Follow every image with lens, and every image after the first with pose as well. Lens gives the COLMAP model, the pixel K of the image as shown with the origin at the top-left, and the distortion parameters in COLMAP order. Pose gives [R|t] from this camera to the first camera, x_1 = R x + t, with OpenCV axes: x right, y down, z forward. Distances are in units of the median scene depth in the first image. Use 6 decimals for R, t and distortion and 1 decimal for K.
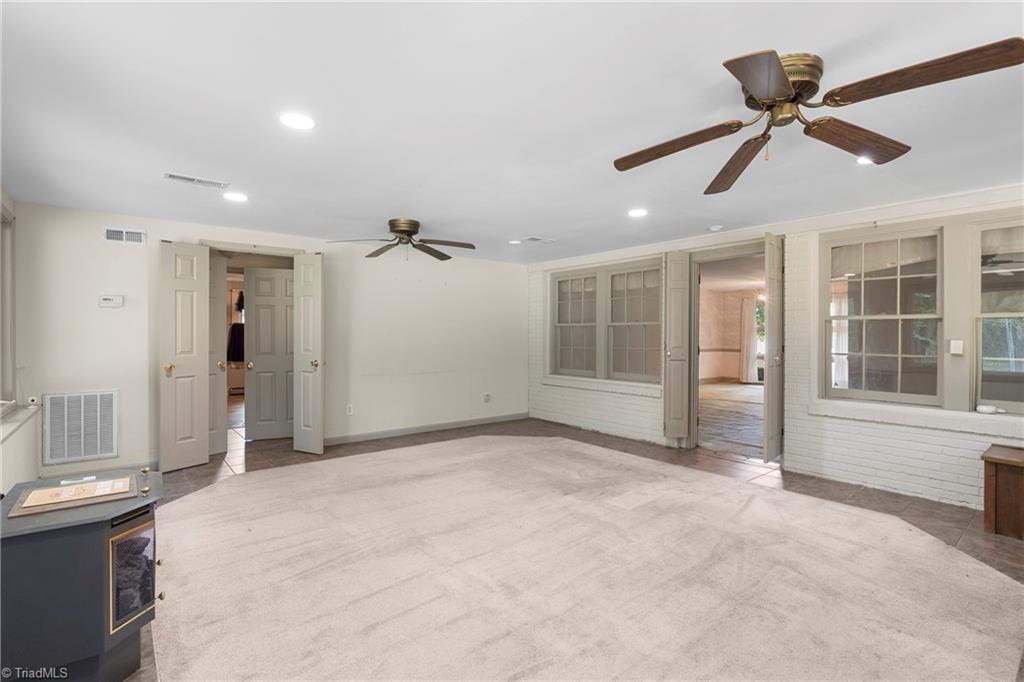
lens RADIAL K [[483.1, 0, 514.4], [0, 483.1, 336.8], [0, 0, 1]] dist [-0.003132, -0.000388]
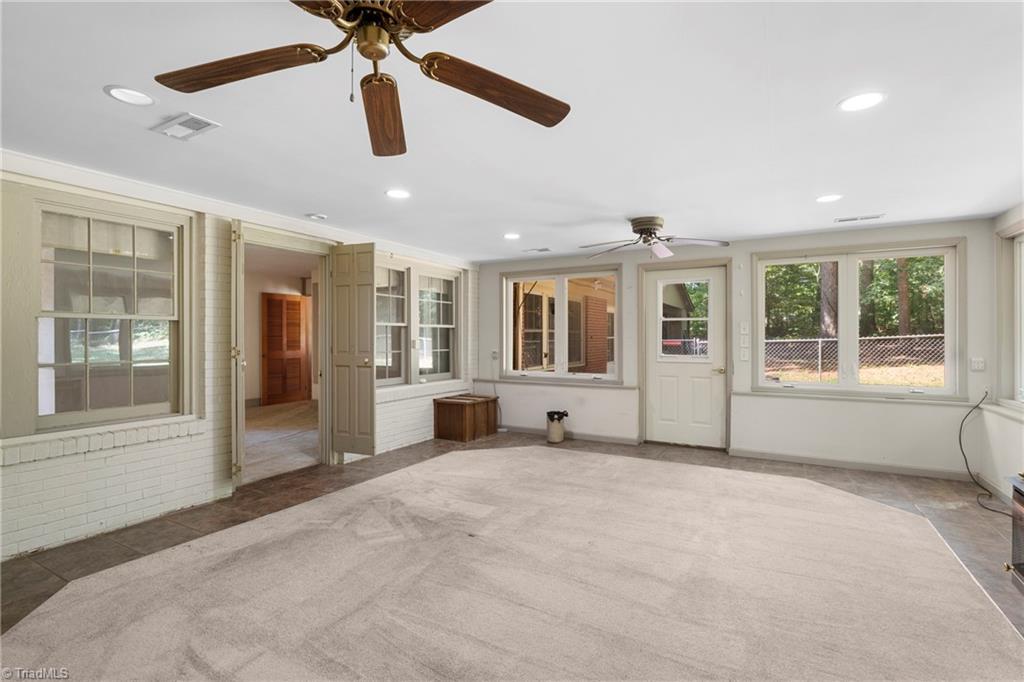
lens RADIAL K [[483.1, 0, 510.9], [0, 483.1, 341.1], [0, 0, 1]] dist [-0.003132, -0.000388]
pose [[-0.363351, -0.008132, 0.931617, -0.668827], [0.003019, 0.999946, 0.009906, -0.005659], [-0.931647, 0.006411, -0.363307, 1.236564]]
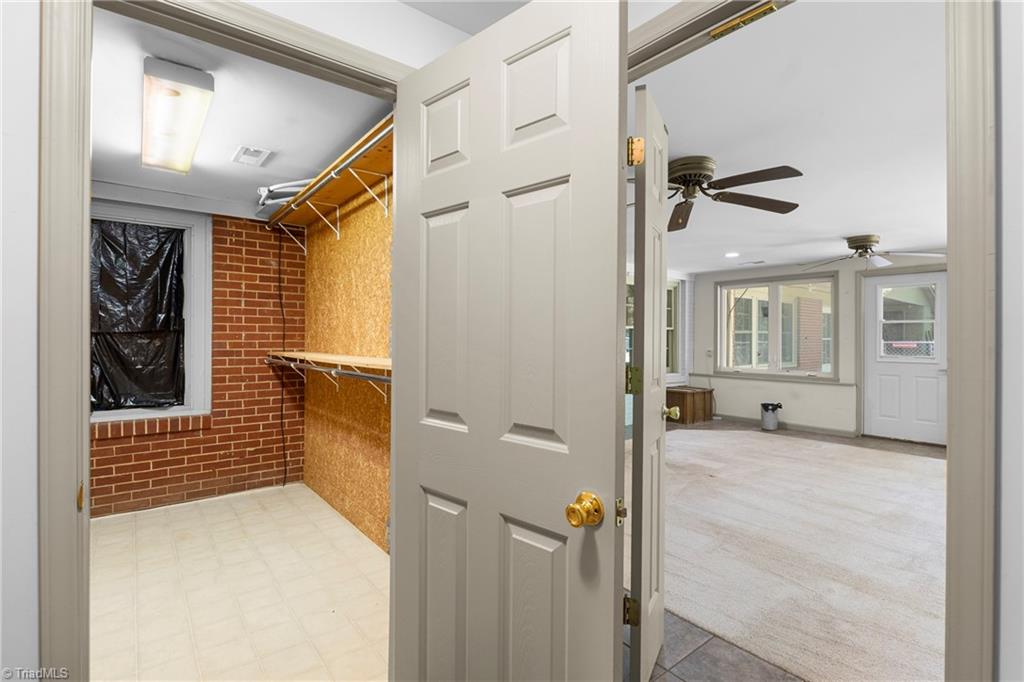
lens RADIAL K [[483.1, 0, 514.5], [0, 483.1, 338.9], [0, 0, 1]] dist [-0.003132, -0.000388]
pose [[-0.000931, -0.004029, 0.999991, -1.051252], [-0.001339, 0.999991, 0.004028, -0.005105], [-0.999999, -0.001335, -0.000937, 1.482688]]
